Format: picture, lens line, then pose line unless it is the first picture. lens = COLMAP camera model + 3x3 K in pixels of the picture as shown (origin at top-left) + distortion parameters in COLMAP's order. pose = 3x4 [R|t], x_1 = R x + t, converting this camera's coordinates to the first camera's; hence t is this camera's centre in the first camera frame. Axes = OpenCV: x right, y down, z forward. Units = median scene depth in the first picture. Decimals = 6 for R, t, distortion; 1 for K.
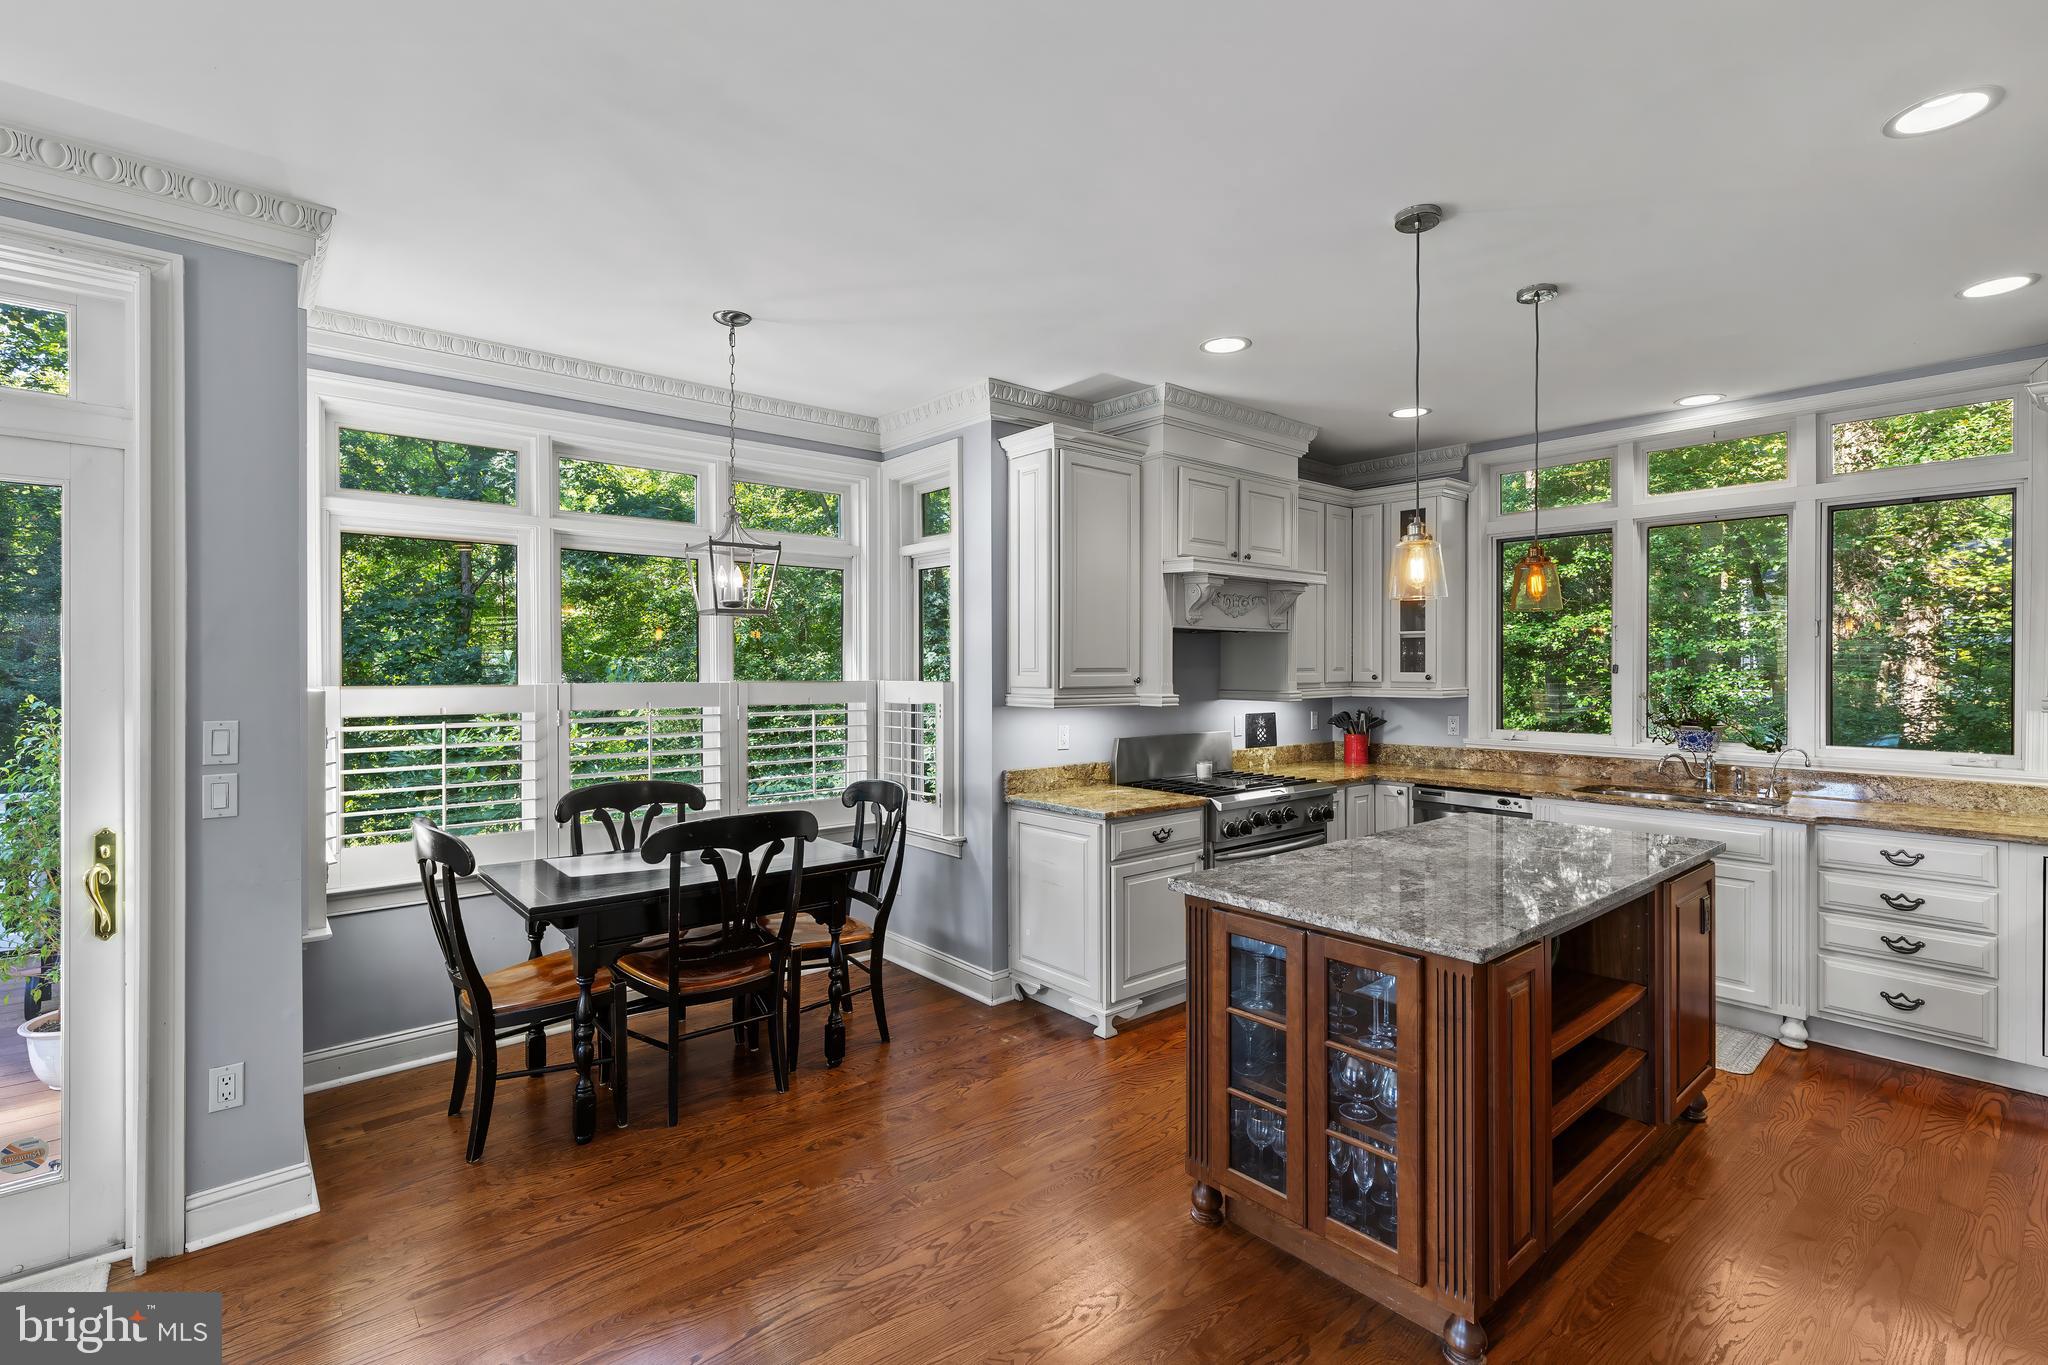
lens RADIAL K [[929.3, 0, 1021.4], [0, 929.3, 666.3], [0, 0, 1]] dist [0.001198, -0.000331]
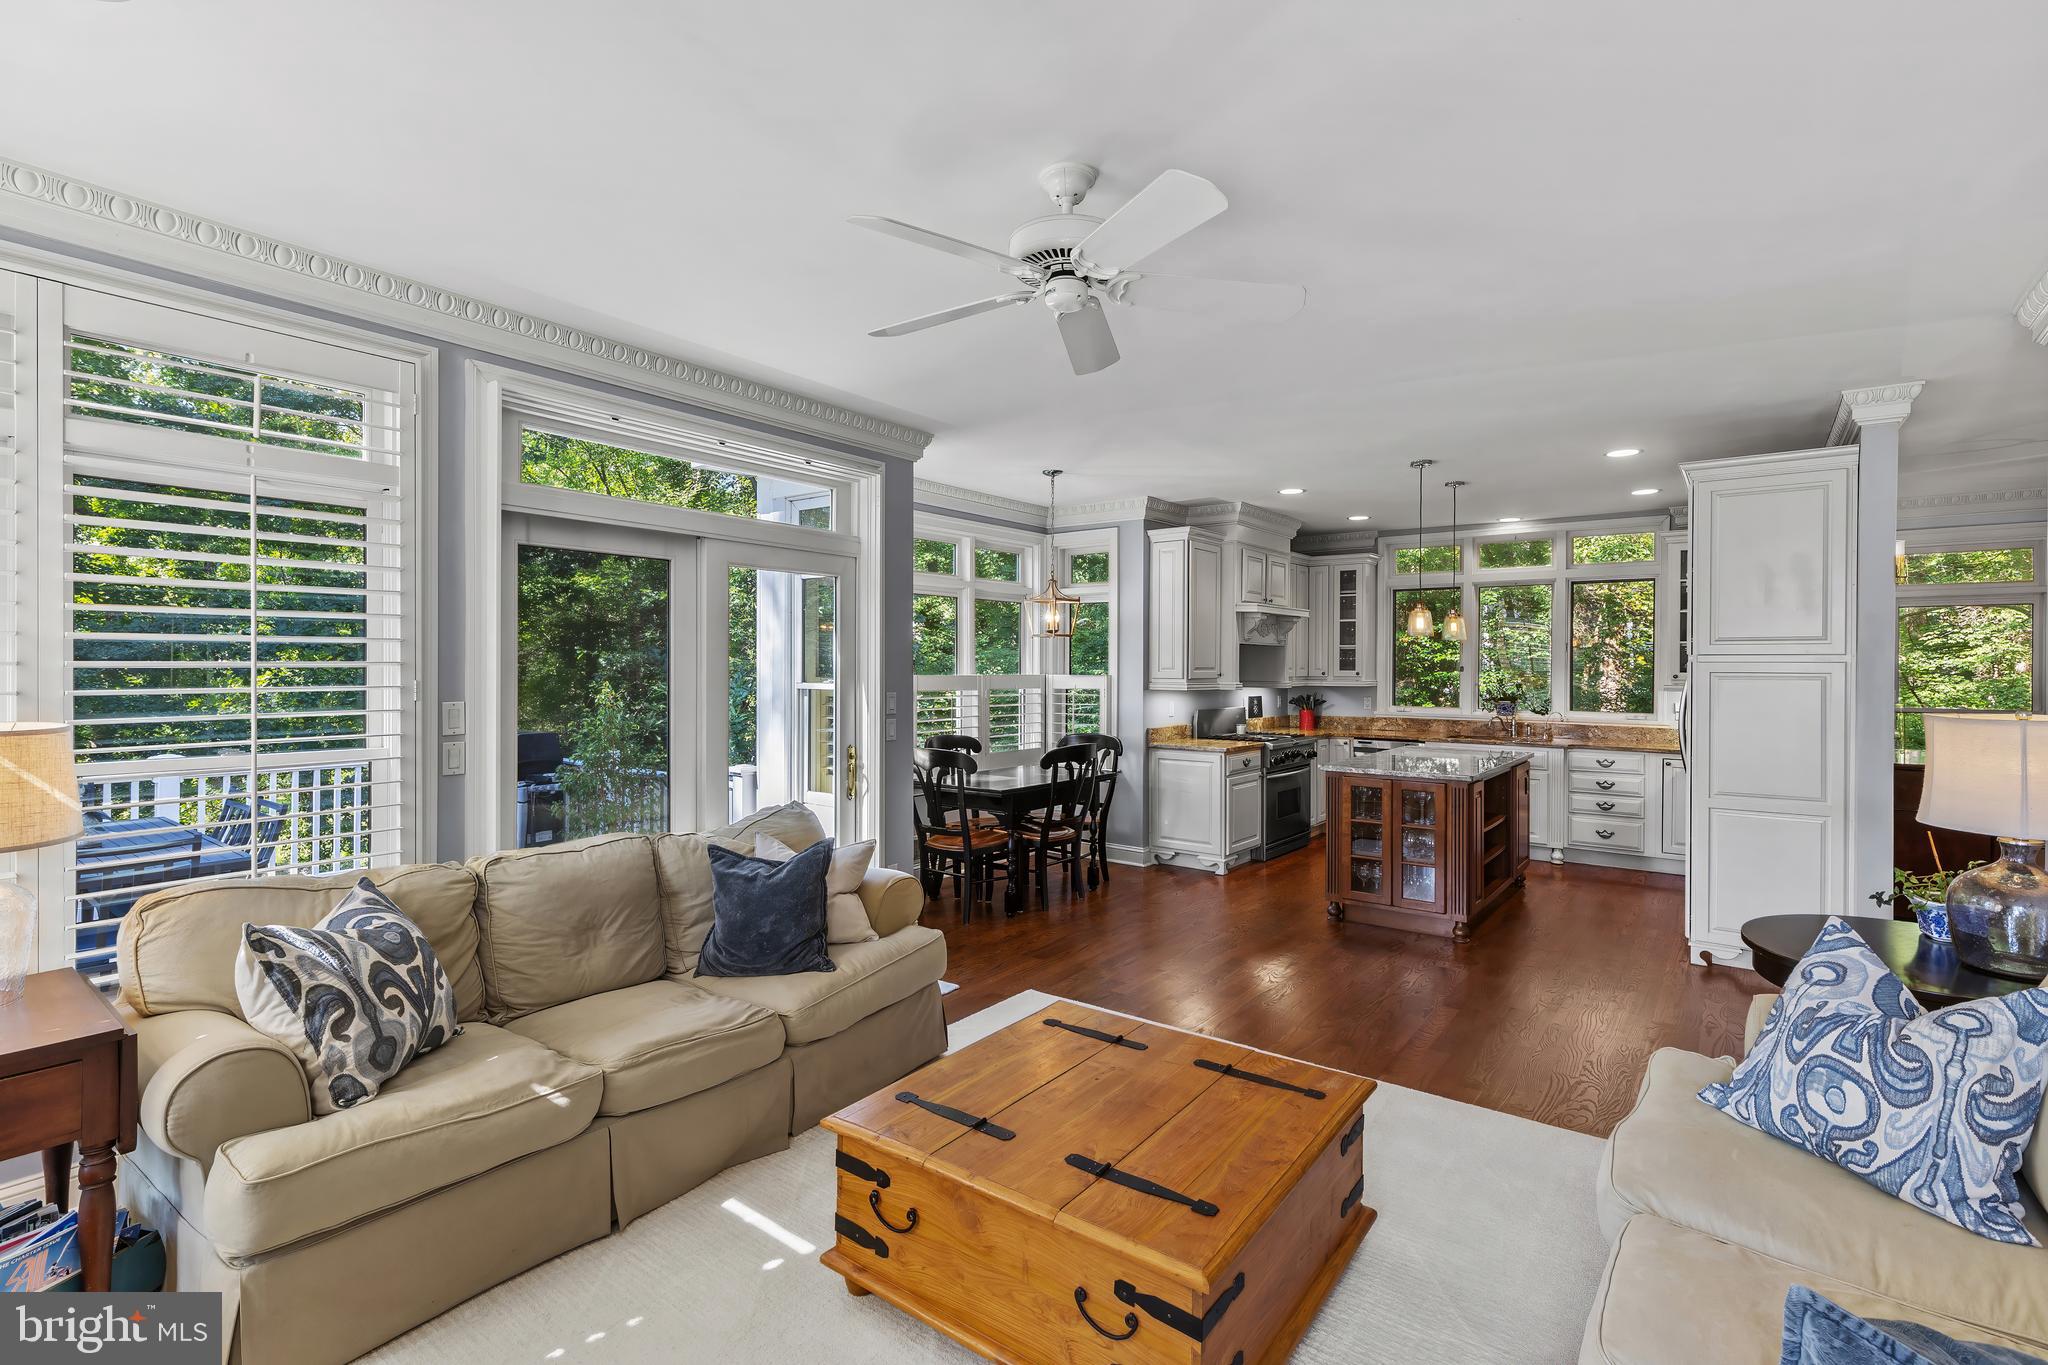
lens RADIAL K [[929.3, 0, 1021.4], [0, 929.3, 666.3], [0, 0, 1]] dist [0.001198, -0.000331]
pose [[0.979153, 0.004973, 0.203061, -0.579177], [-0.005422, 0.999984, 0.001655, -0.000554], [-0.203050, -0.002722, 0.979165, -0.589645]]
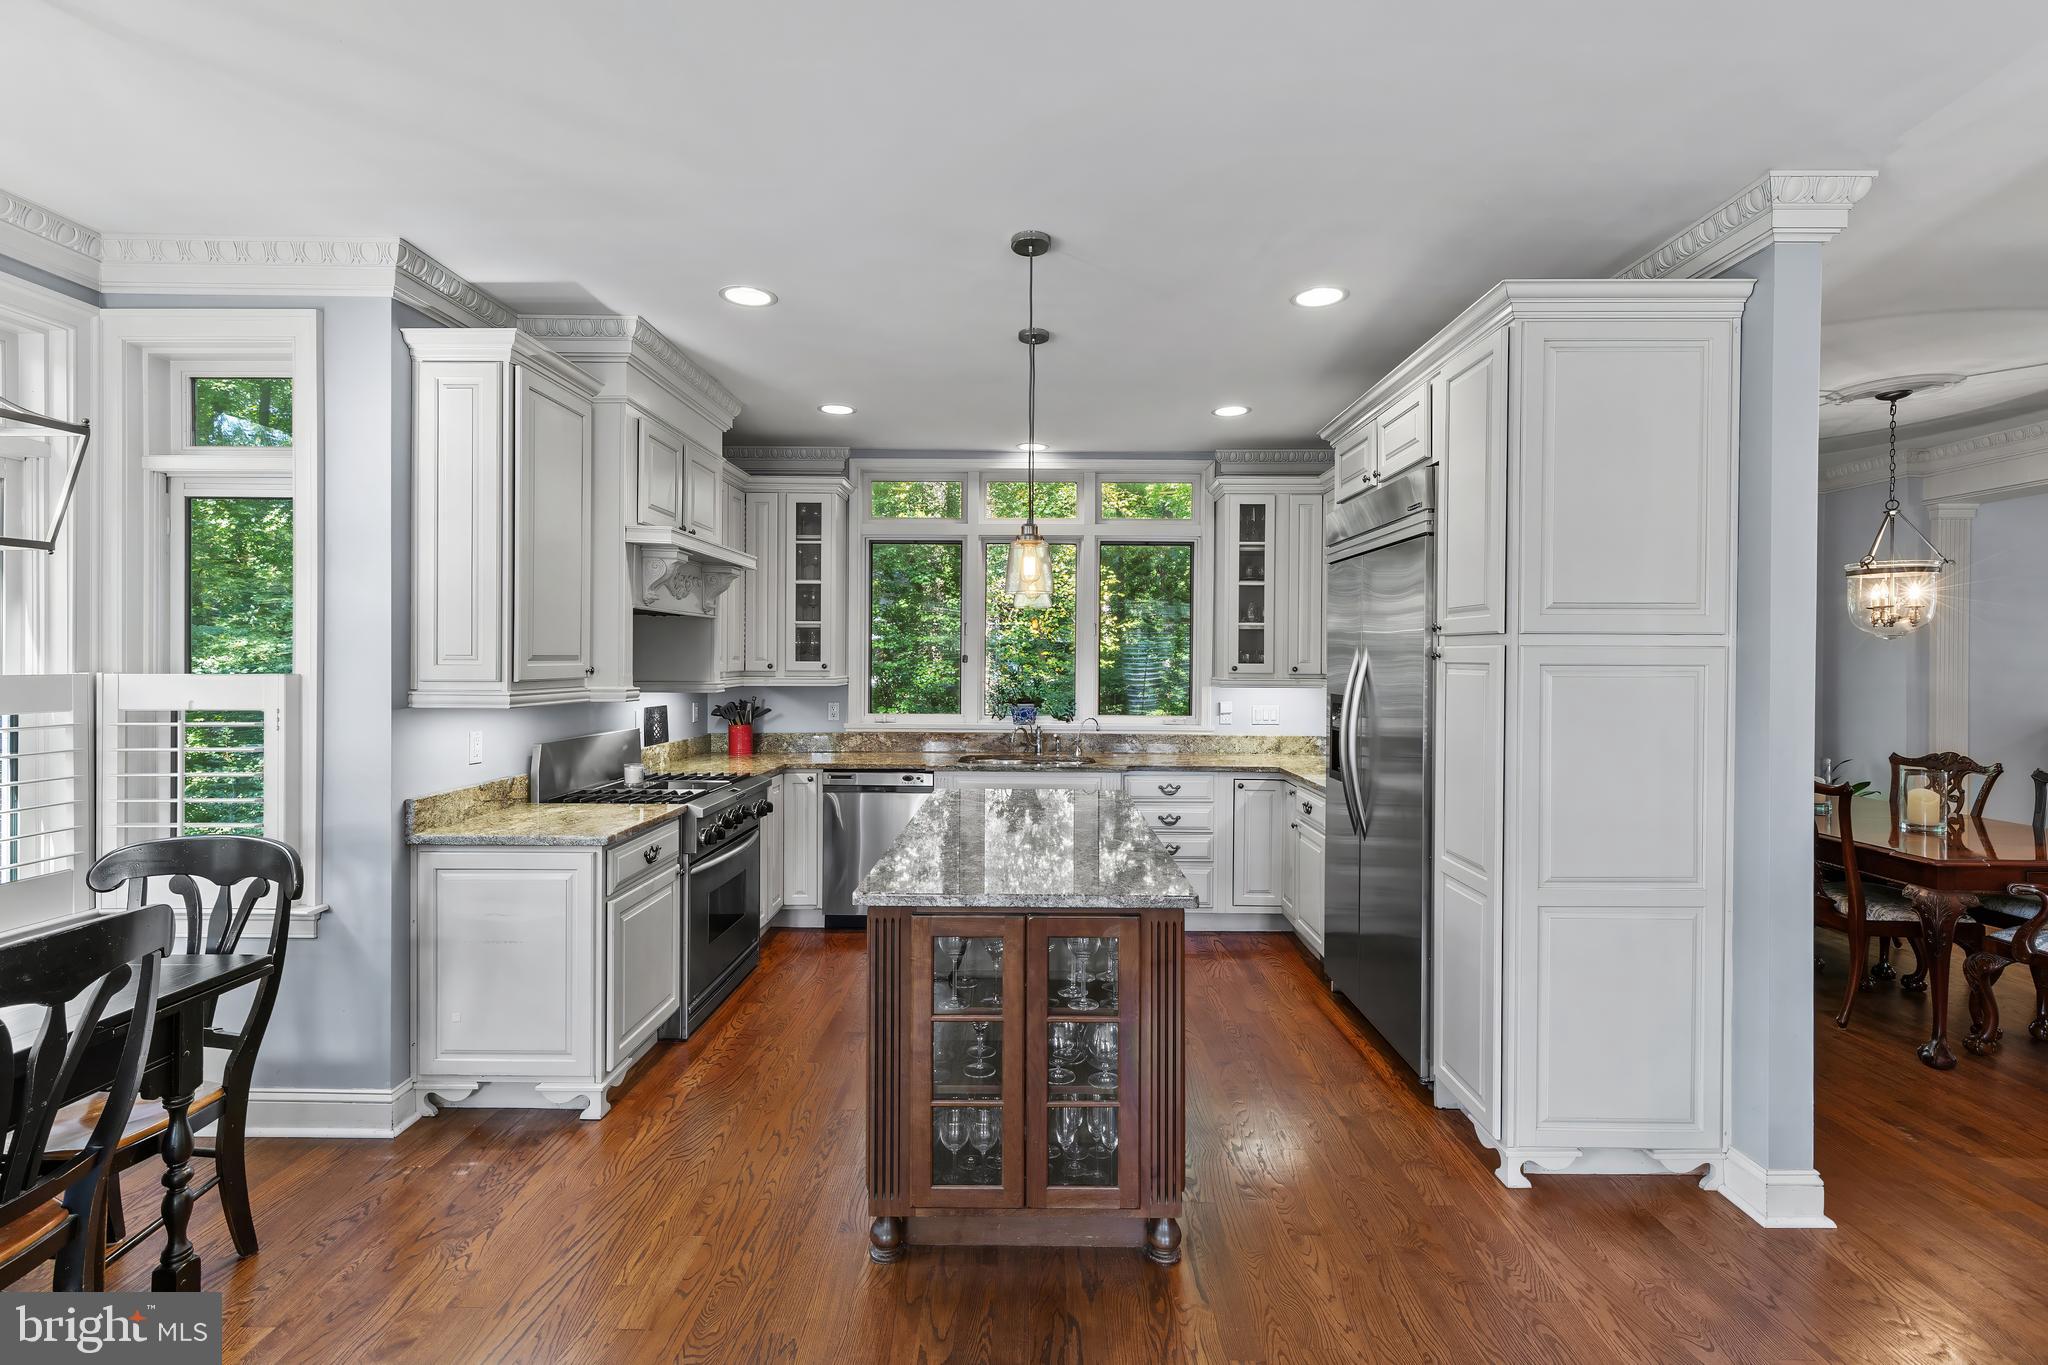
lens RADIAL K [[932.2, 0, 1027.8], [0, 932.2, 661.1], [0, 0, 1]] dist [0.003440, -0.000224]
pose [[0.654837, 0.001500, 0.755769, -0.245212], [-0.006185, 0.999975, 0.003375, 0.001627], [-0.755745, -0.006884, 0.654830, 0.176710]]
